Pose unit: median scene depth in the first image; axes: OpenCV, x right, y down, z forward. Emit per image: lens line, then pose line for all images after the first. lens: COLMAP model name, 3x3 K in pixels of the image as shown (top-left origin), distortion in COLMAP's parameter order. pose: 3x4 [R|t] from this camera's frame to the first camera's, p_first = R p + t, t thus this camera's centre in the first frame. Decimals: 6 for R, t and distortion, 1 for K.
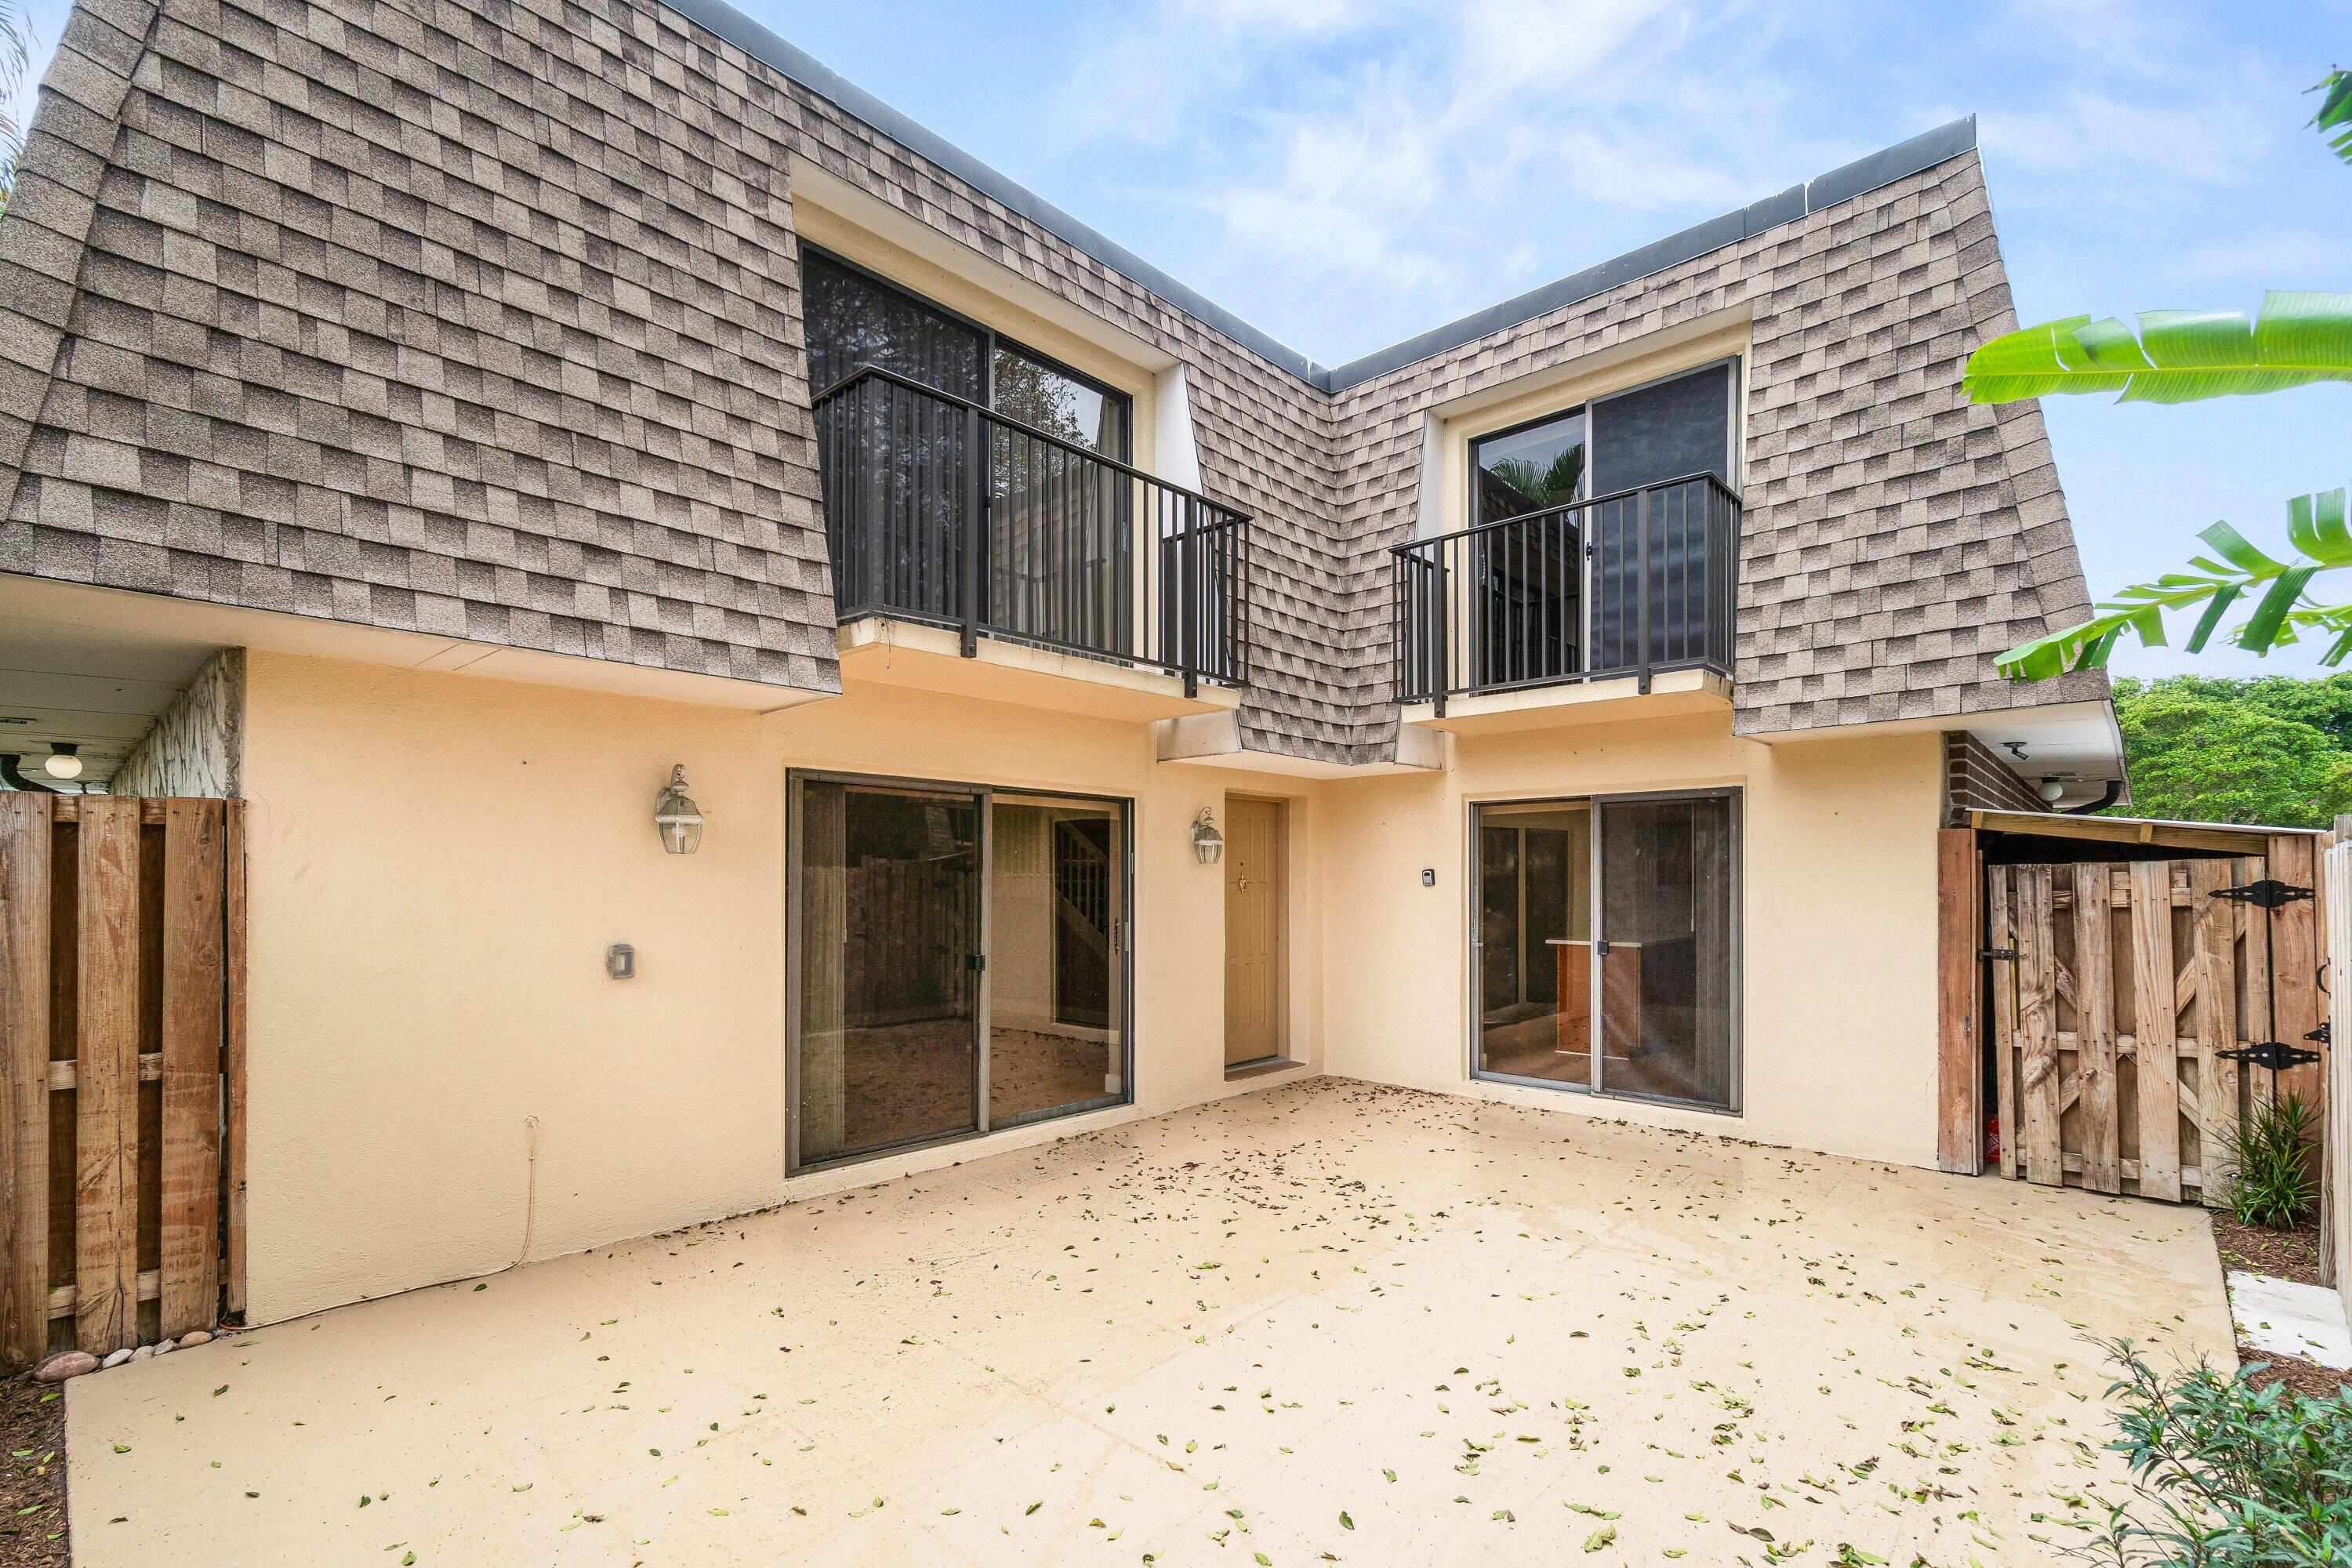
lens RADIAL K [[1051.3, 0, 1165.8], [0, 1051.3, 885.8], [0, 0, 1]] dist [-0.011285, 0.000334]
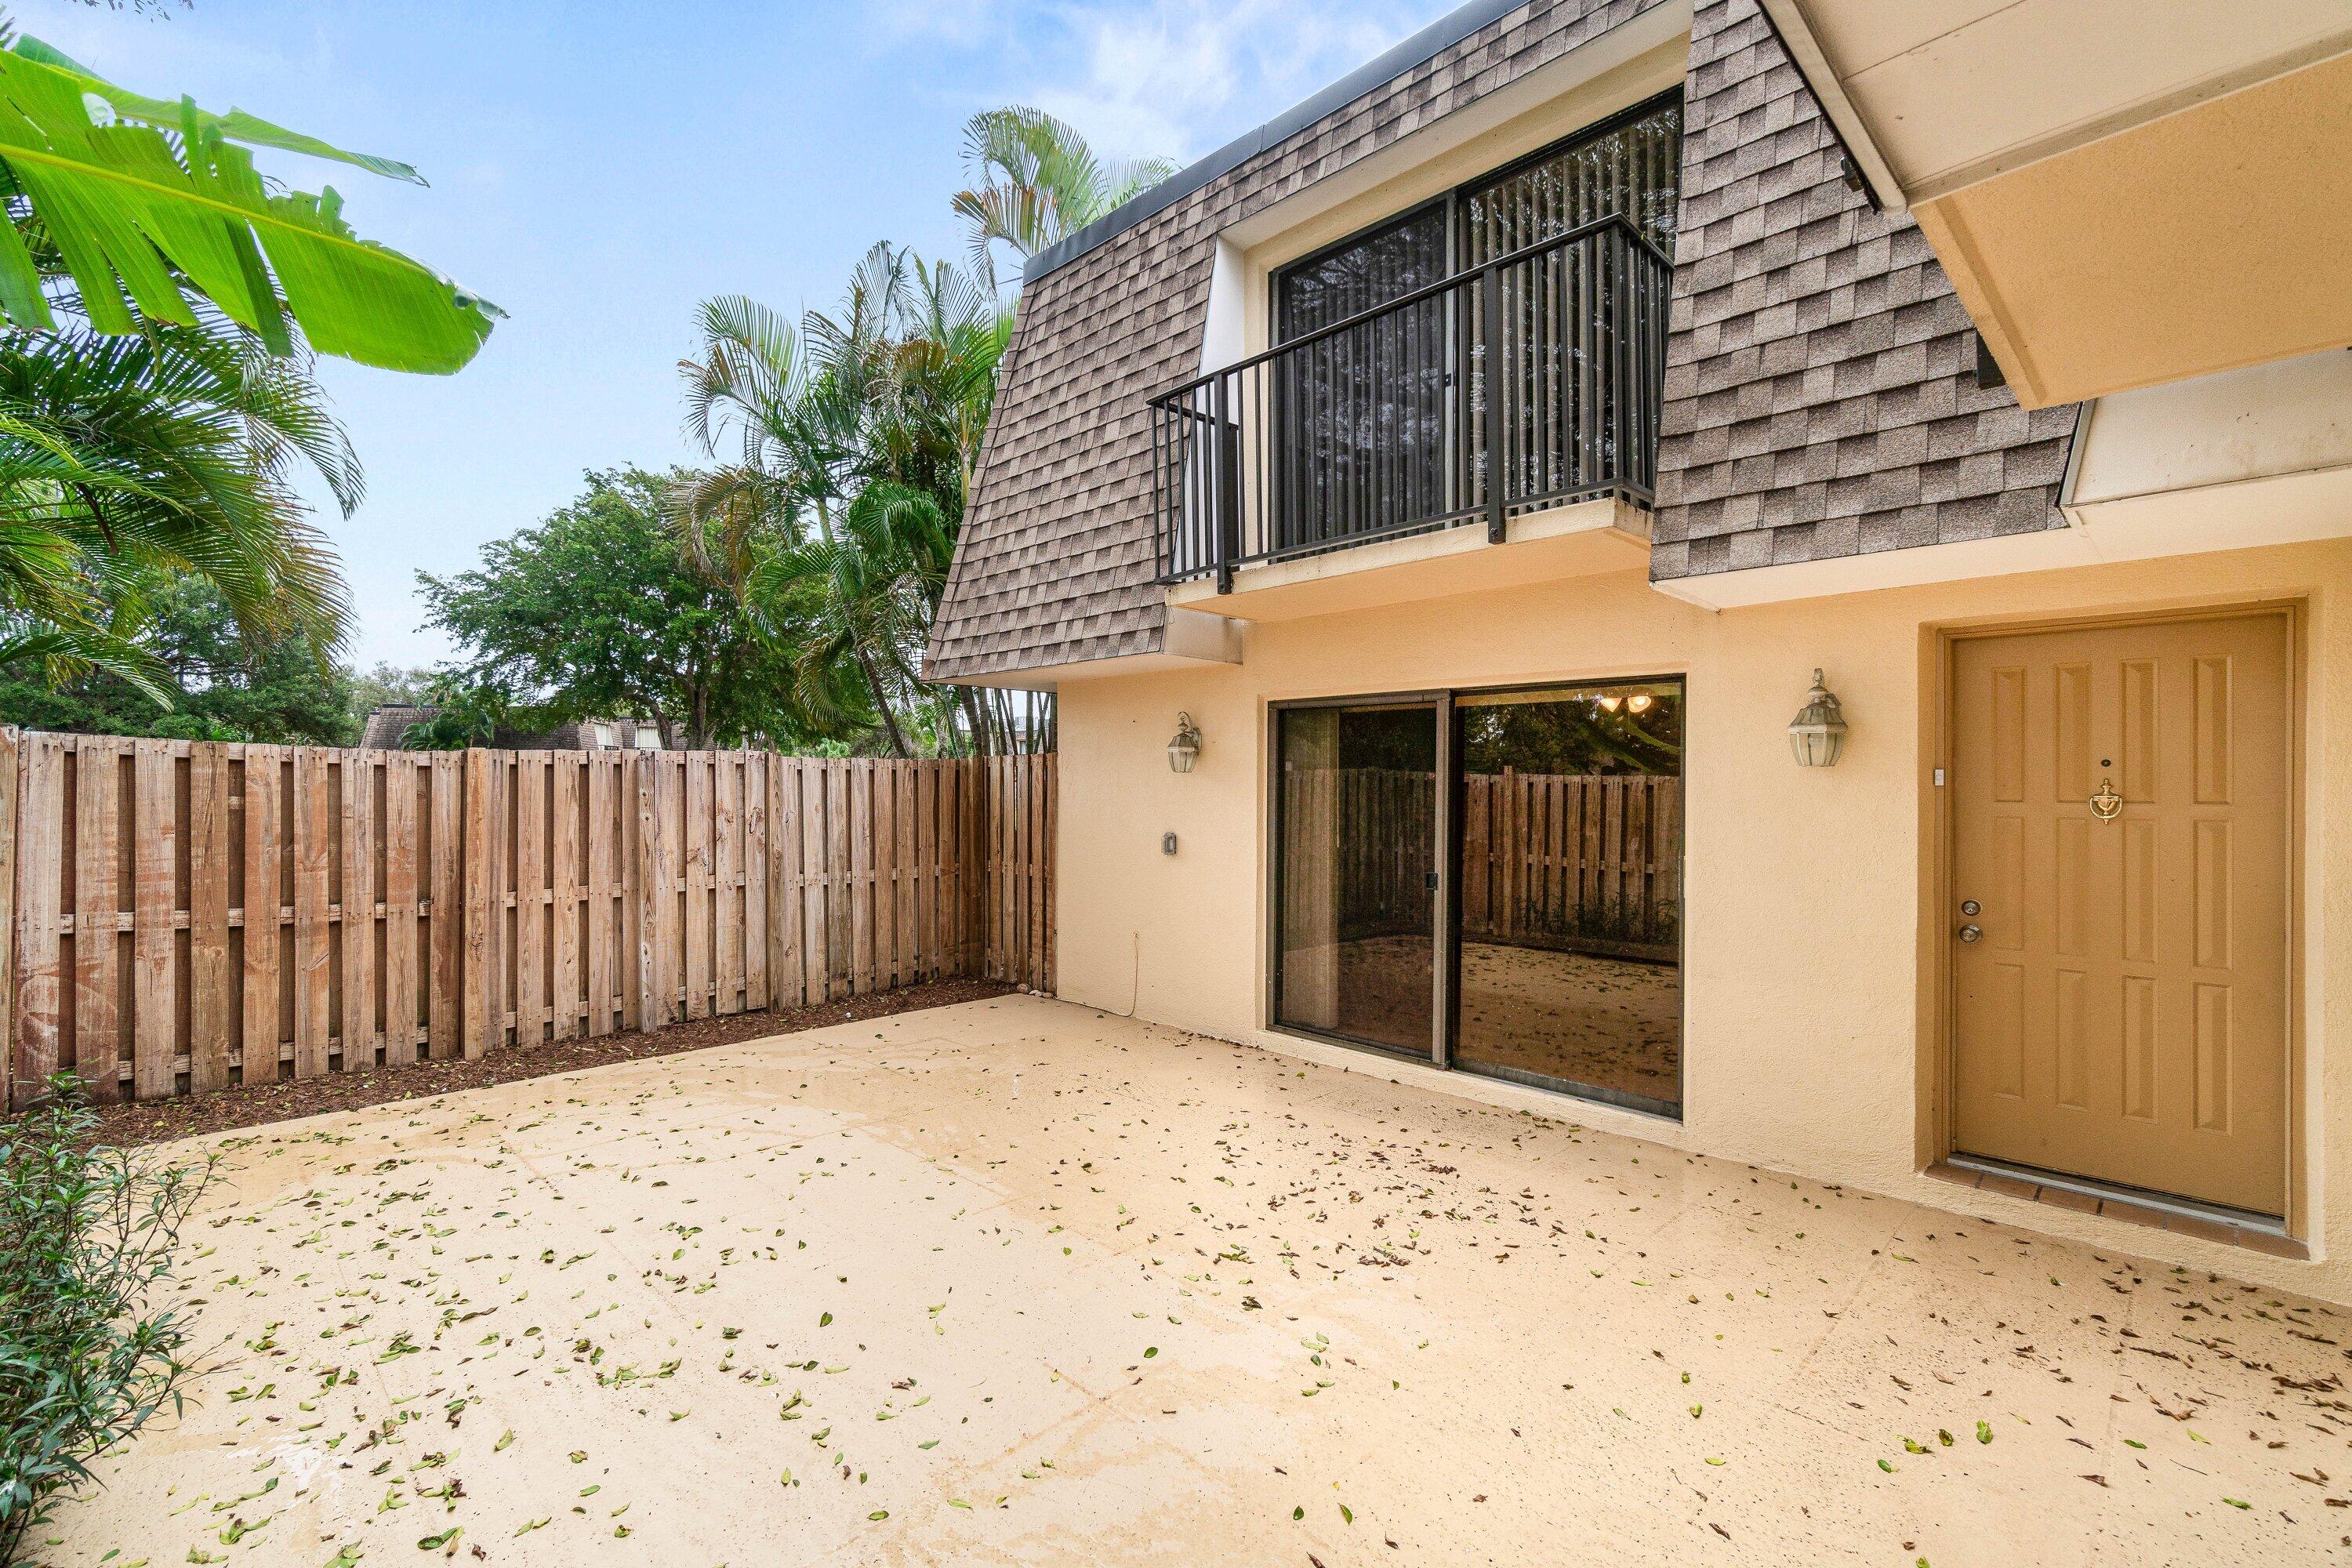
lens RADIAL K [[1039.3, 0, 1165.3], [0, 1039.3, 787.4], [0, 0, 1]] dist [-0.003995, 0.000495]
pose [[-0.051711, -0.000521, -0.998662, 0.903671], [-0.007947, 0.999968, -0.000110, -0.008783], [0.998630, 0.007931, -0.051713, 0.966054]]
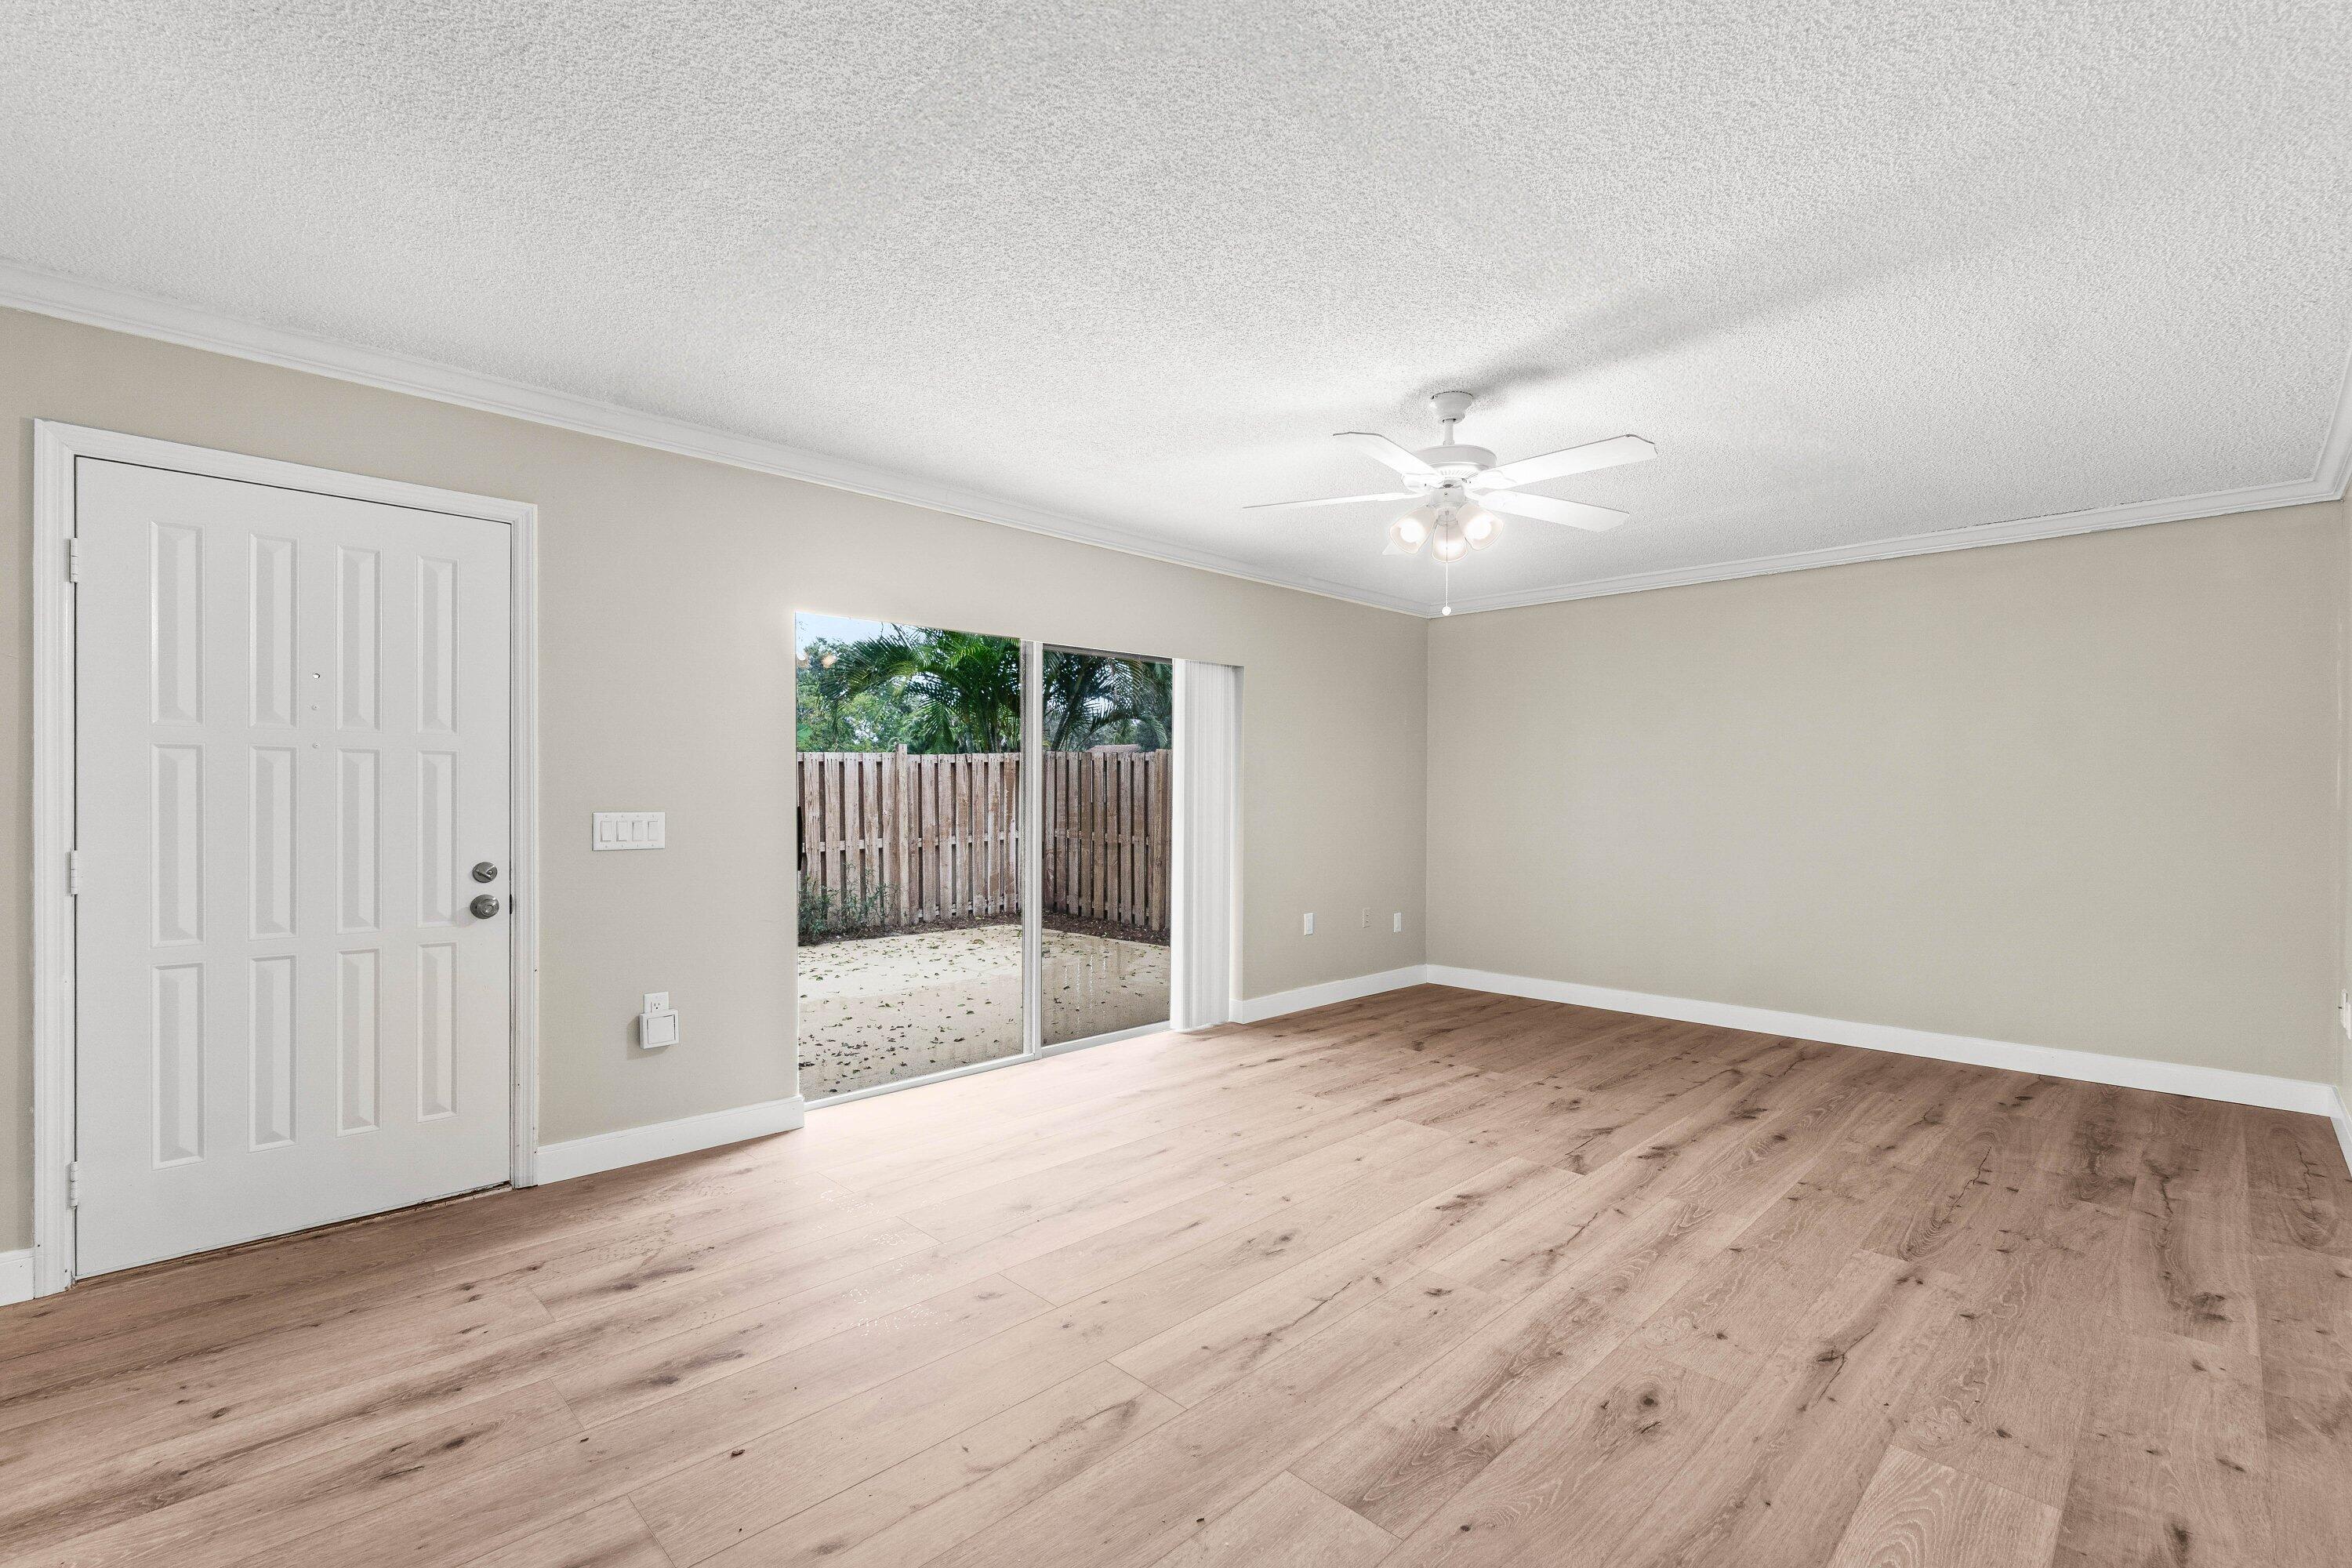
lens RADIAL K [[1039.3, 0, 1165.3], [0, 1039.3, 787.4], [0, 0, 1]] dist [-0.003995, 0.000495]
pose [[-0.998366, -0.000773, 0.057140, -0.401817], [-0.000802, 1.000000, -0.000488, 0.030740], [-0.057140, -0.000533, -0.998366, 2.148811]]
